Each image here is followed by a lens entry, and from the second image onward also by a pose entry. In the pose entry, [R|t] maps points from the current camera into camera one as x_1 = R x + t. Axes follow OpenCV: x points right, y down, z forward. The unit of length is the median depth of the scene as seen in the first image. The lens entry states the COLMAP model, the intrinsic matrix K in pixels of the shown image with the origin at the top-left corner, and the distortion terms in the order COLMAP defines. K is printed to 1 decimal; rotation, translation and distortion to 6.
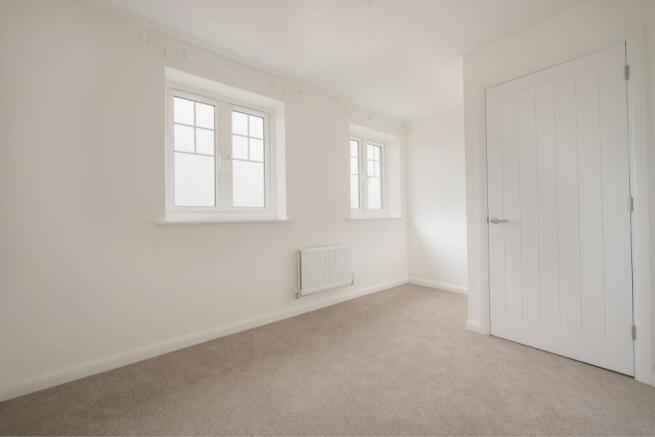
lens RADIAL K [[269.3, 0, 326.4], [0, 269.3, 215.1], [0, 0, 1]] dist [-0.000768, -0.000159]
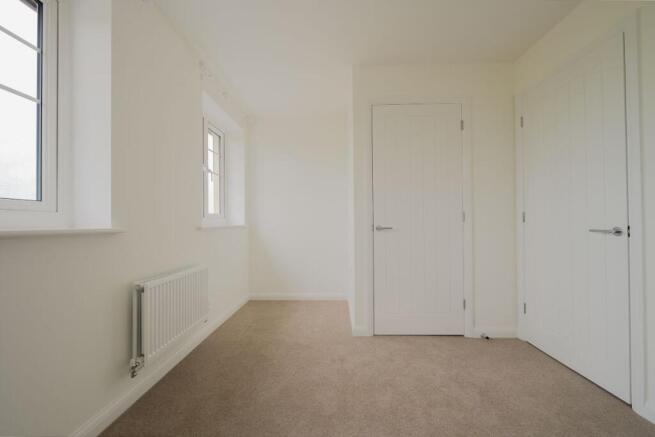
lens RADIAL K [[262.7, 0, 328.4], [0, 262.7, 220.8], [0, 0, 1]] dist [-0.001202, -0.000344]
pose [[0.660760, 0.016862, 0.750408, -0.249680], [-0.007522, 0.999846, -0.015843, 0.007900], [-0.750560, 0.004824, 0.660785, 0.371858]]
